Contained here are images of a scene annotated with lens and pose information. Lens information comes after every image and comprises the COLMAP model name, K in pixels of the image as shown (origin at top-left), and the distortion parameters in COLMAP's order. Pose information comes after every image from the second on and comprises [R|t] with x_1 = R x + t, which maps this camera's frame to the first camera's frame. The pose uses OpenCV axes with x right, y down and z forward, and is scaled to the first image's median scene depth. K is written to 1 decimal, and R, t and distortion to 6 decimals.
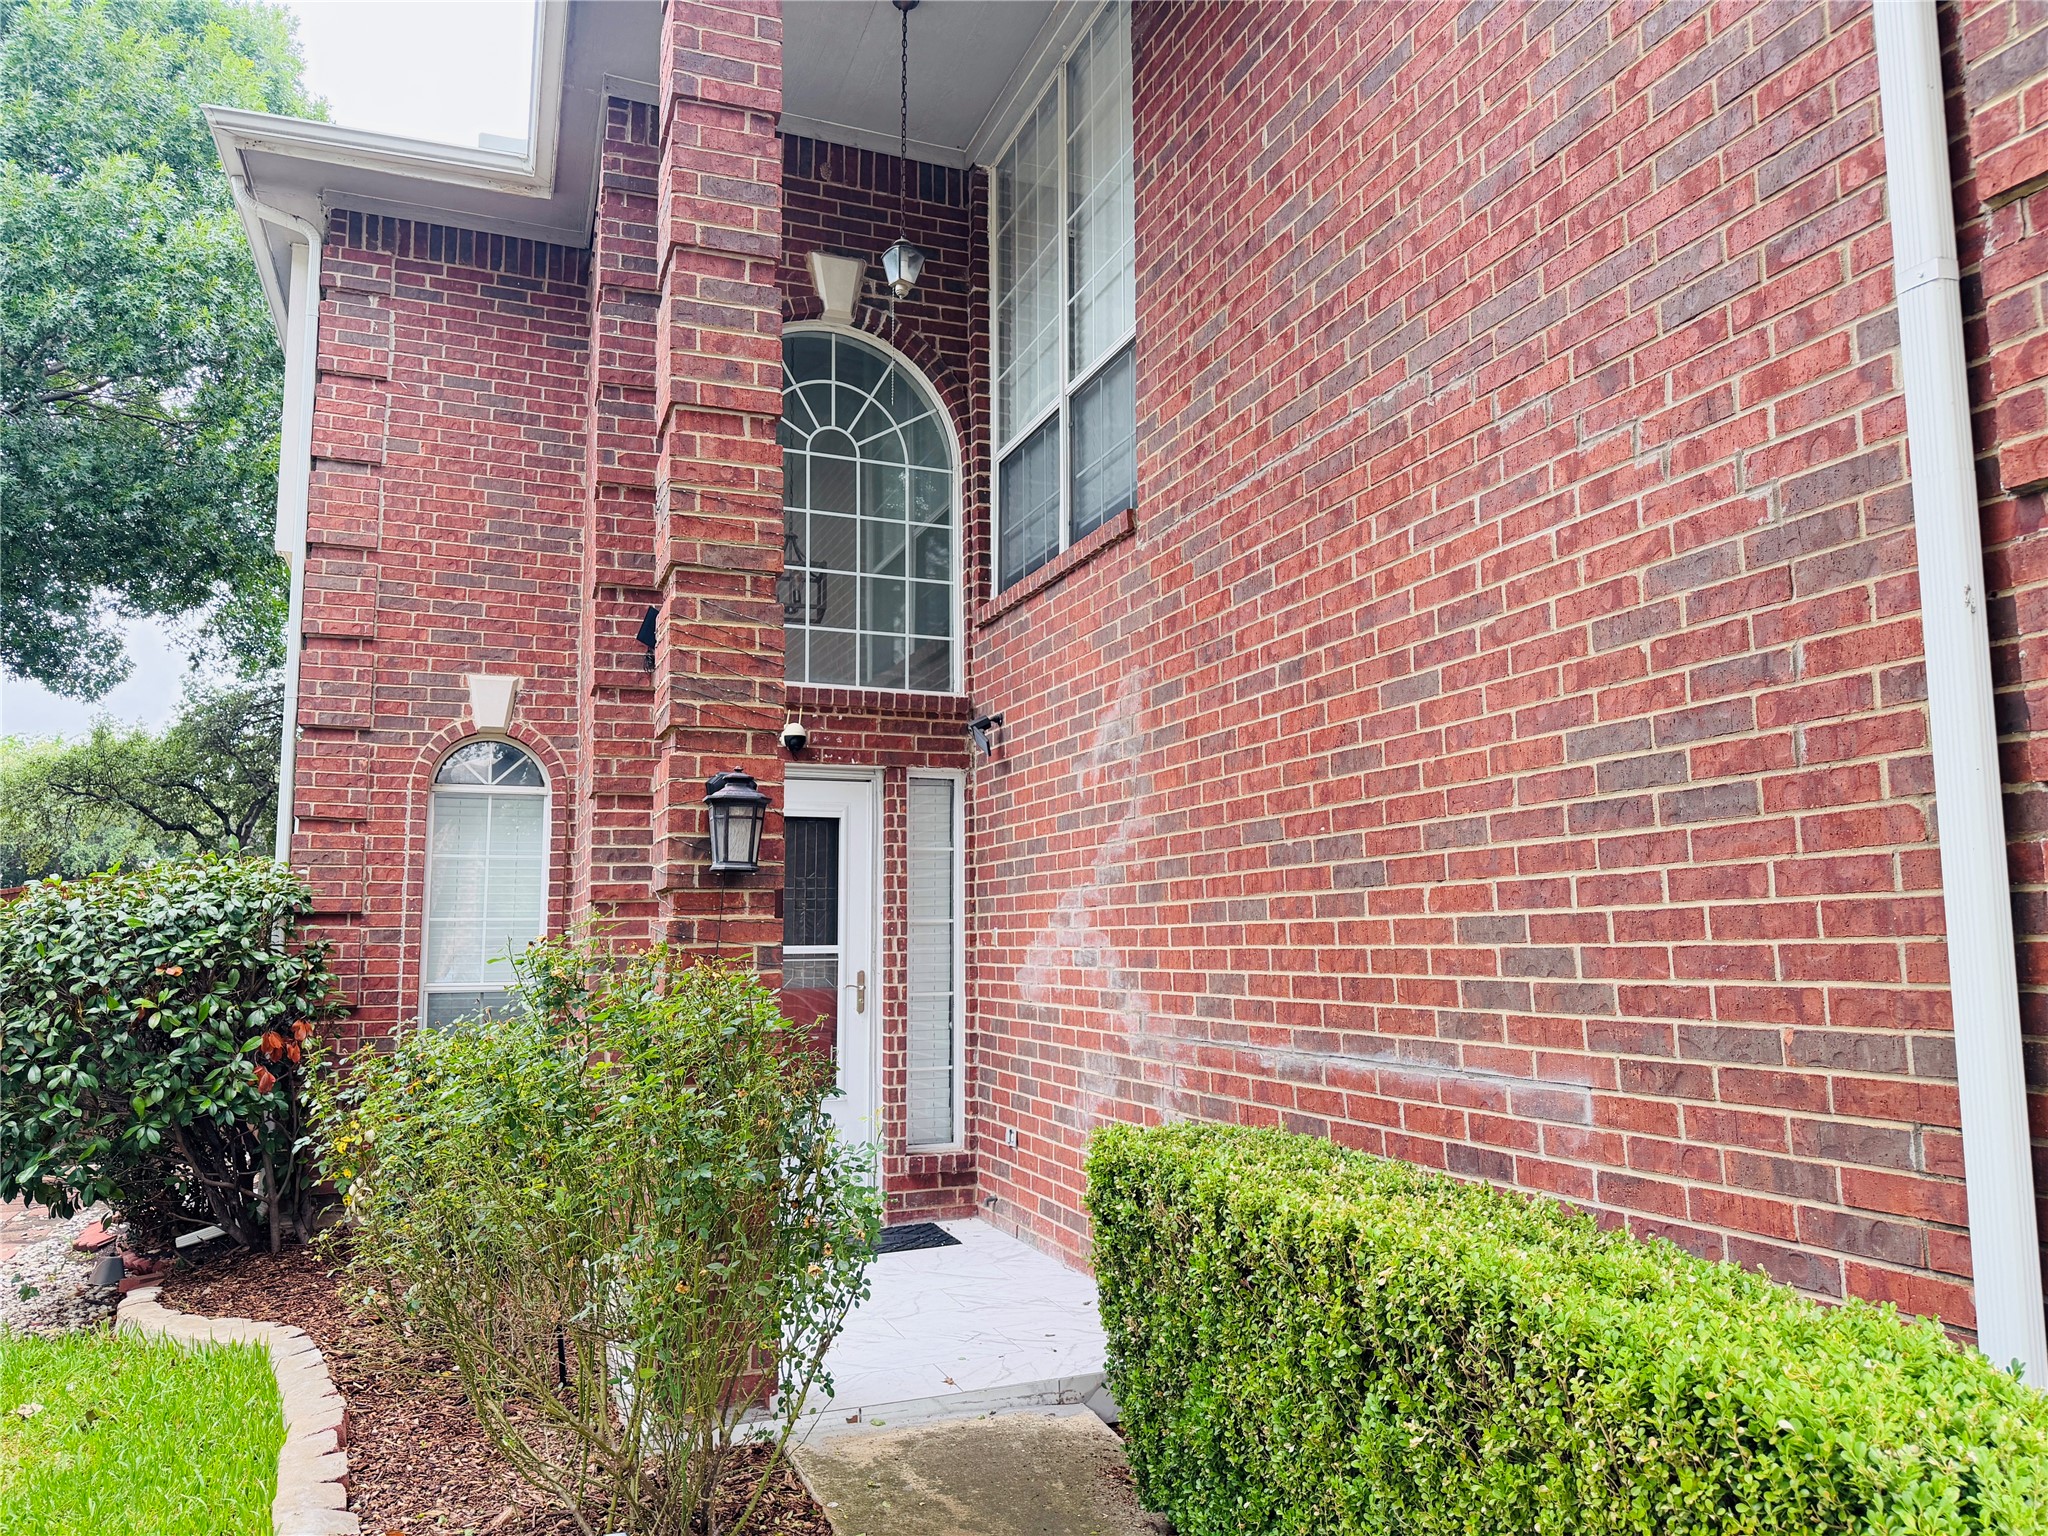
lens RADIAL K [[1436.9, 0, 1037.1], [0, 1436.9, 783.0], [0, 0, 1]] dist [0.101375, -0.157489]
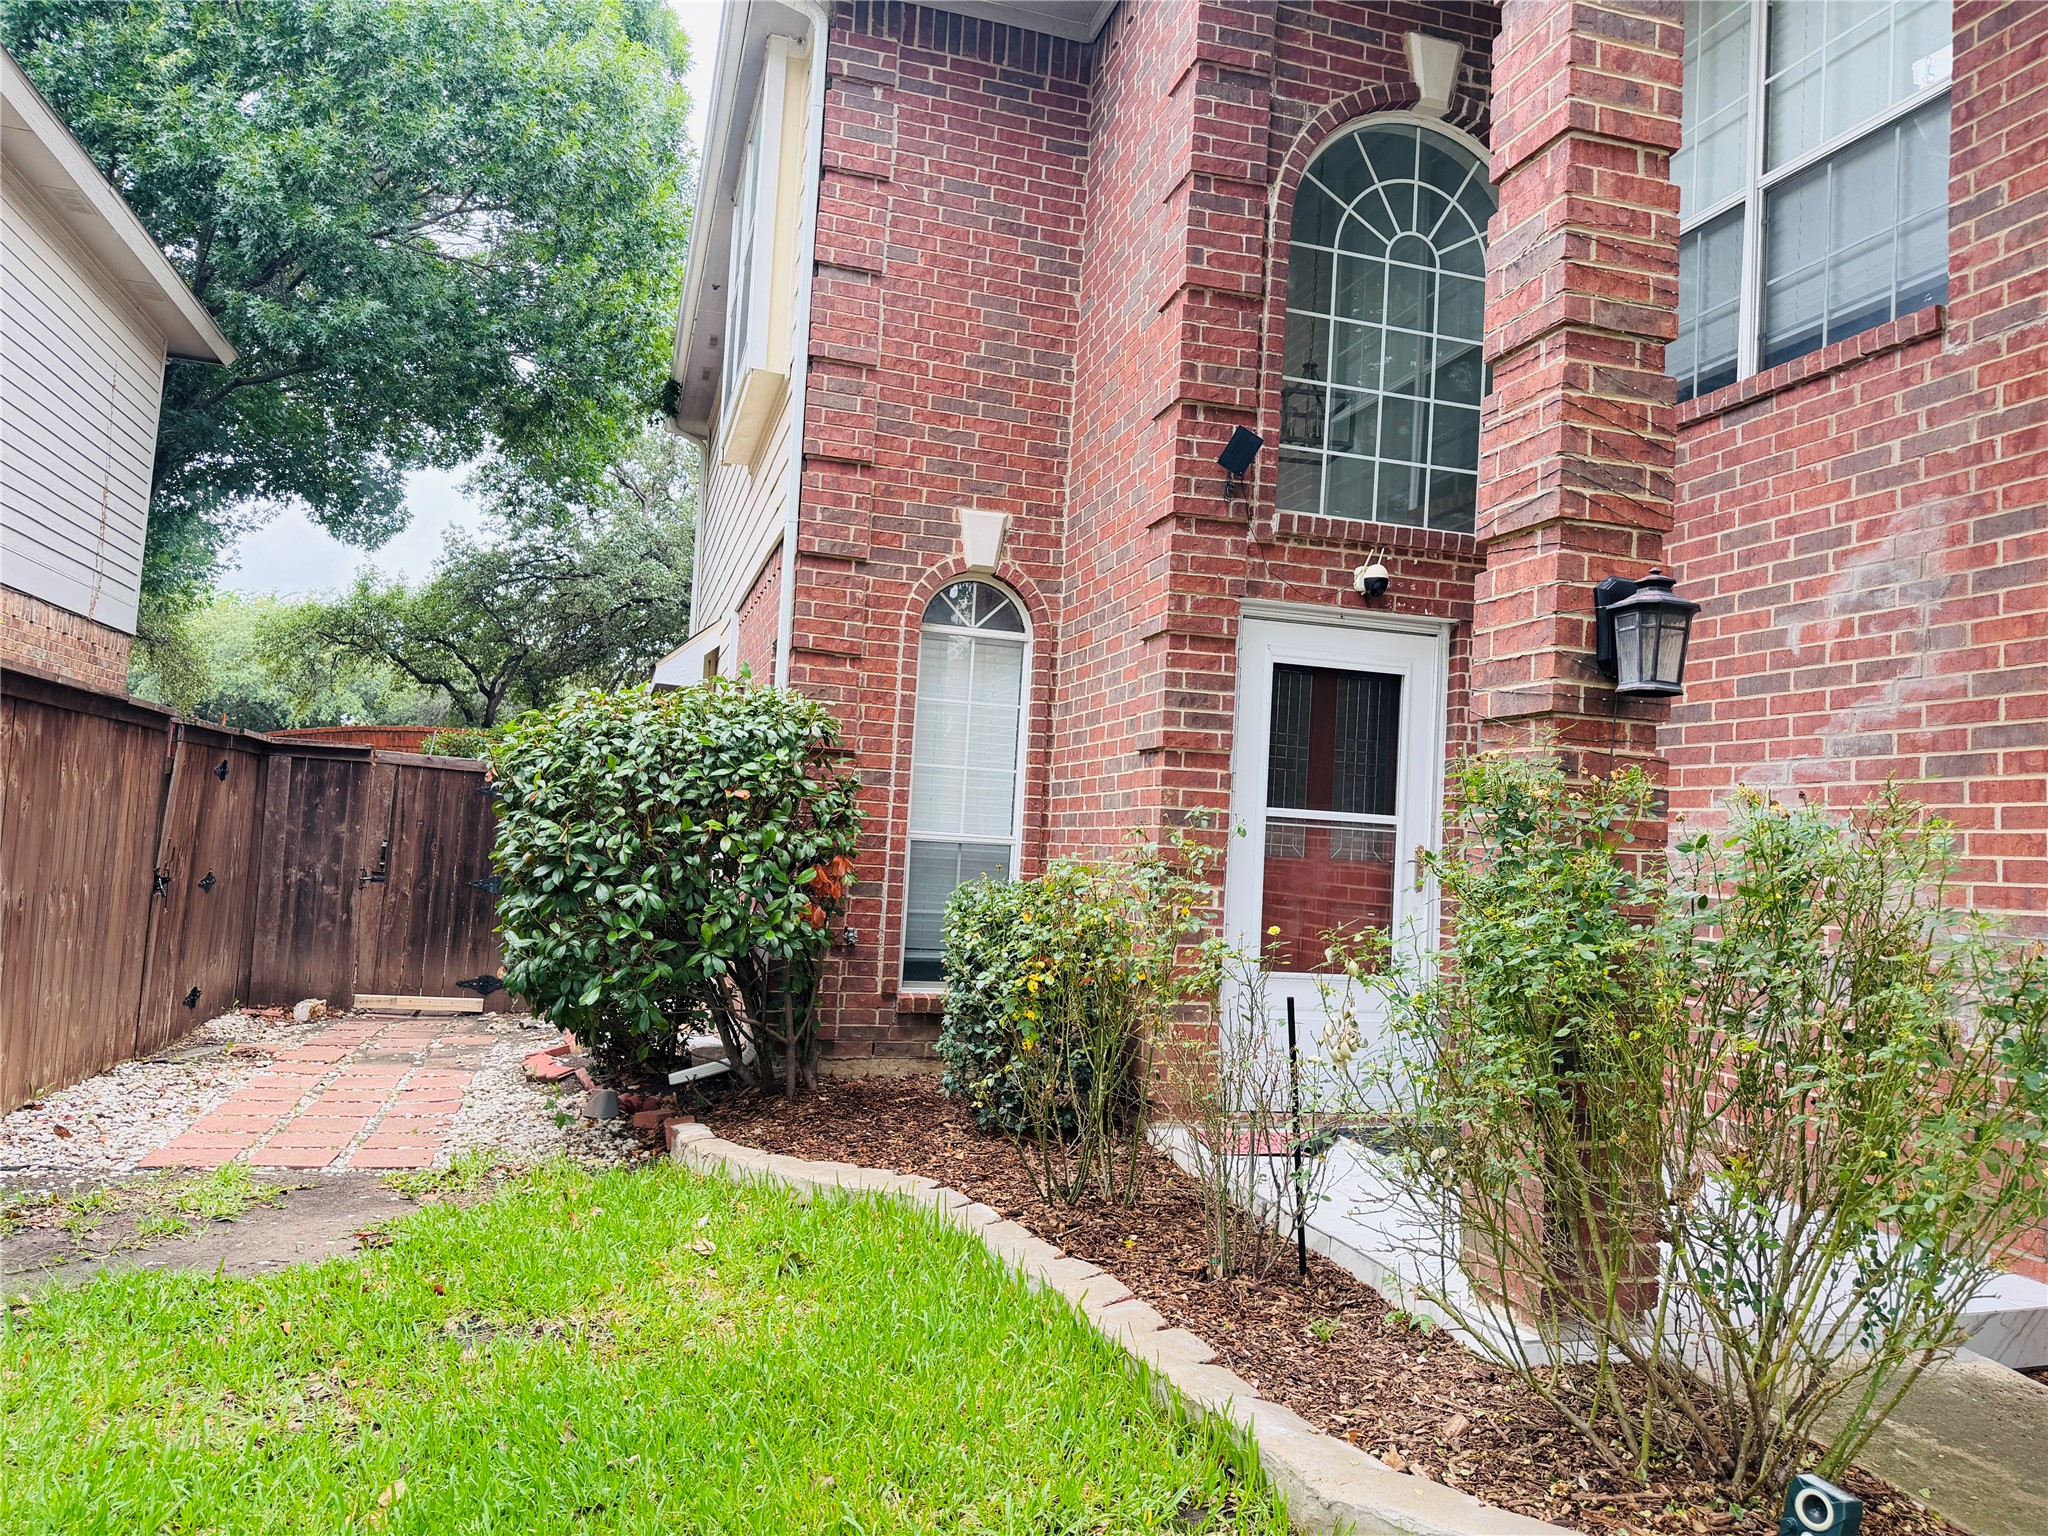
lens RADIAL K [[1423.4, 0, 1032.0], [0, 1423.4, 772.4], [0, 0, 1]] dist [0.183140, -0.370663]
pose [[0.994557, 0.058069, -0.086511, -0.300693], [-0.053163, 0.996901, 0.057976, 0.047262], [0.089609, -0.053061, 0.994563, 0.084167]]
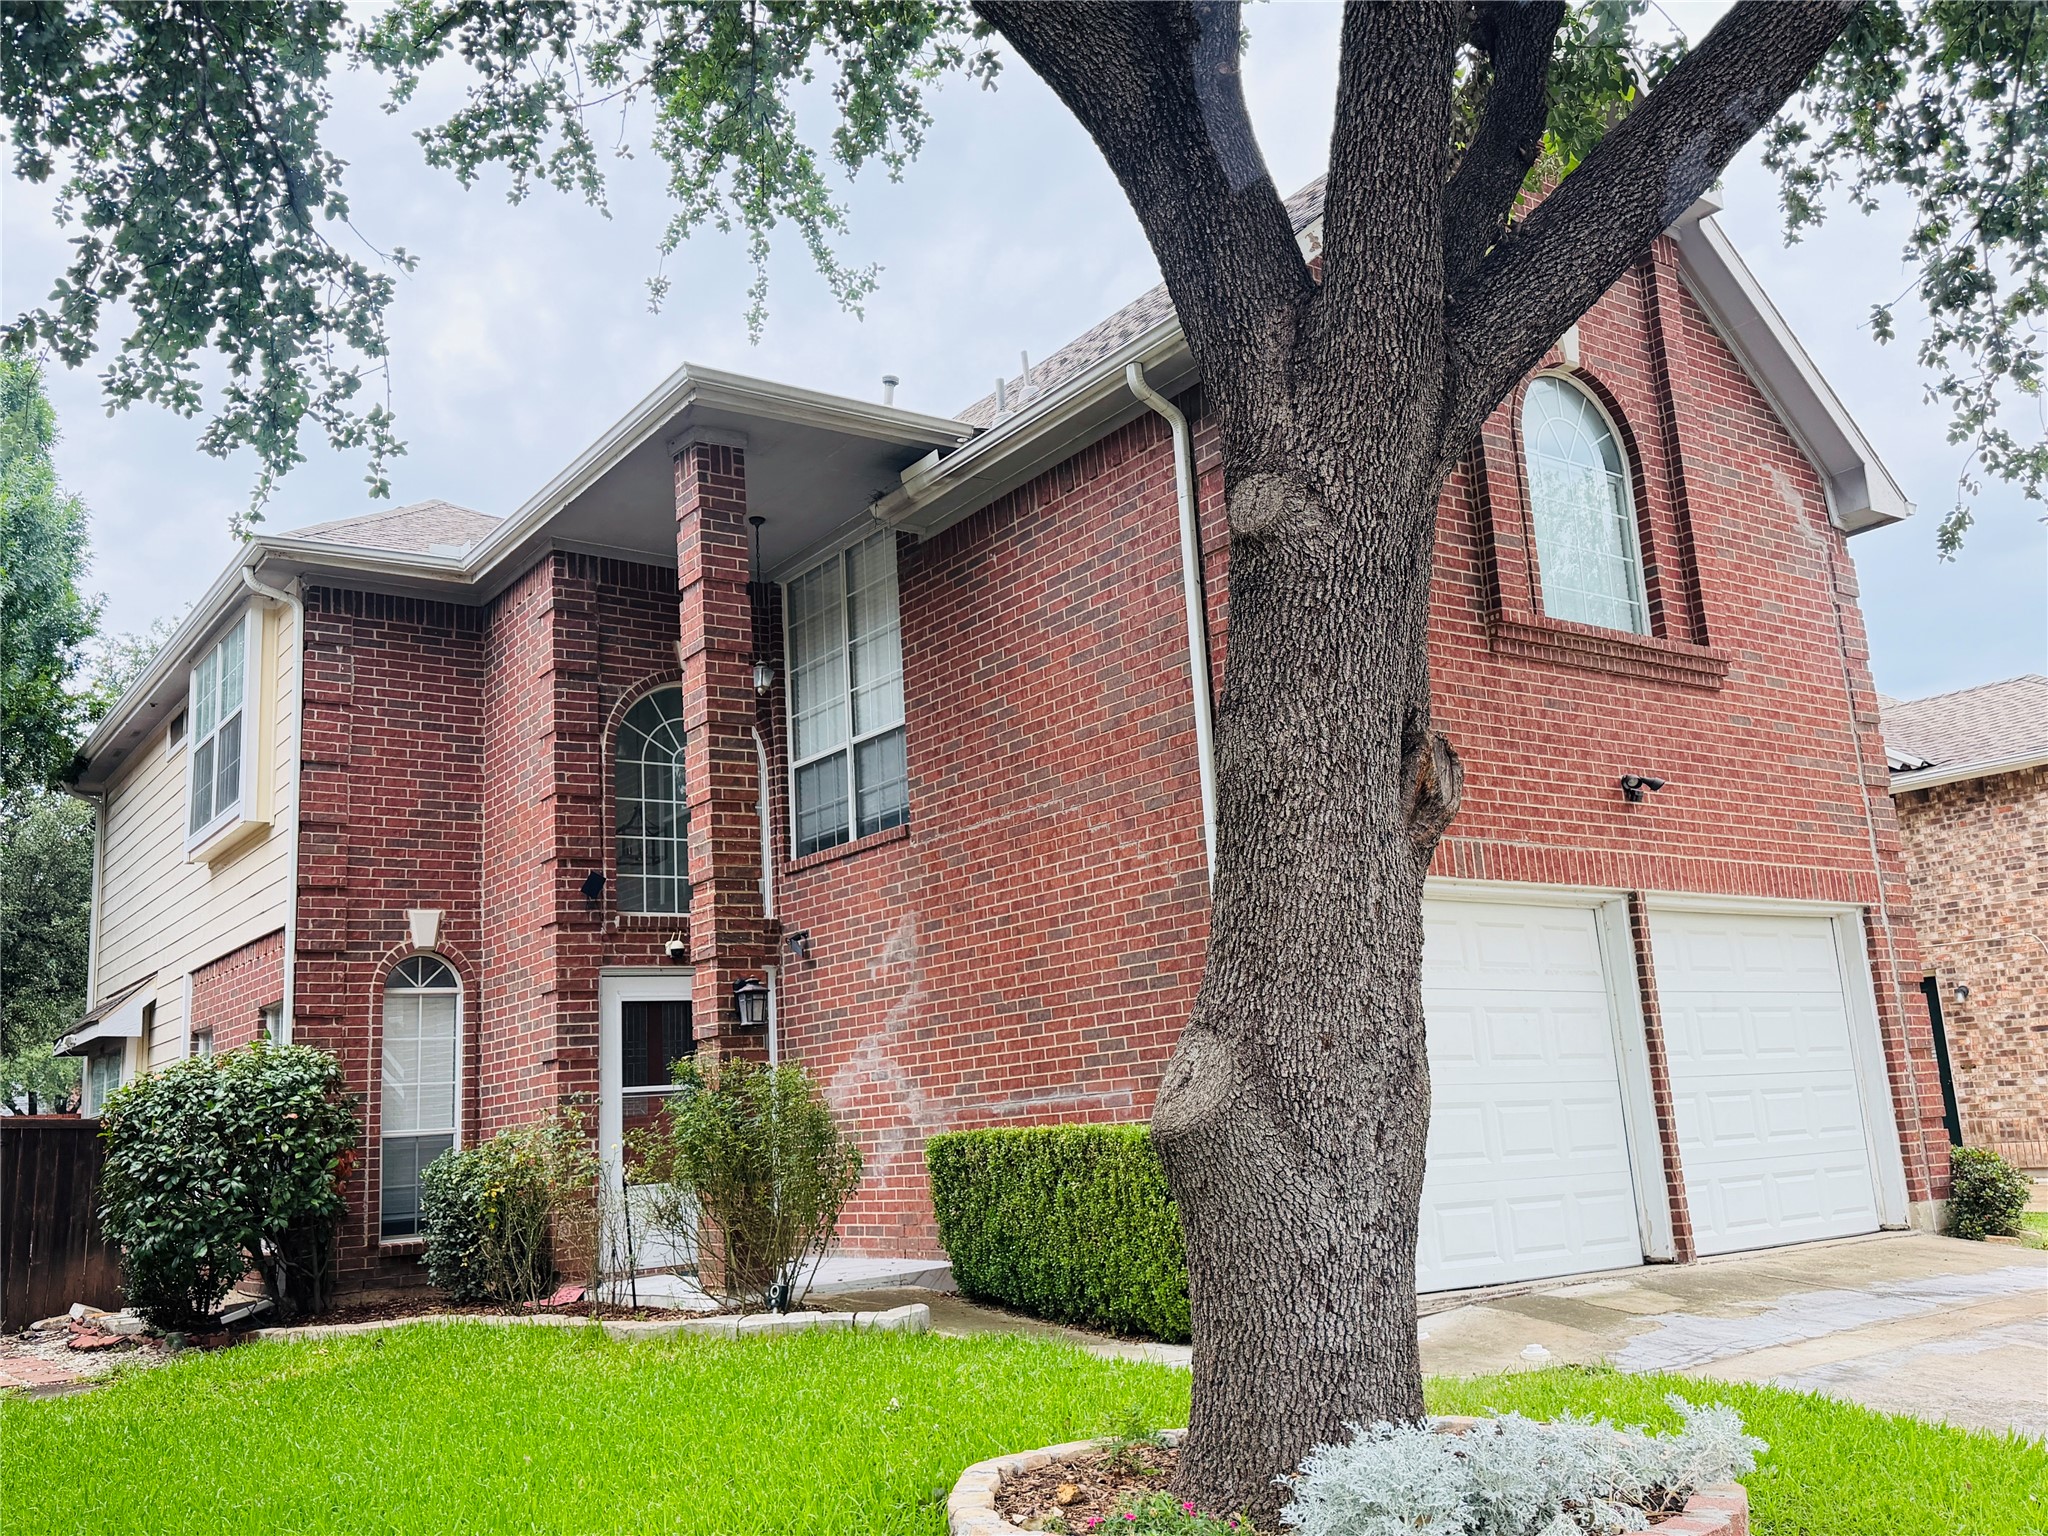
lens RADIAL K [[1775.8, 0, 1002.9], [0, 1775.8, 761.4], [0, 0, 1]] dist [0.214252, -0.445078]
pose [[0.970366, 0.000095, 0.241640, -0.300938], [0.024939, 0.994620, -0.100540, -0.031269], [-0.240350, 0.103587, 0.965143, -1.020470]]
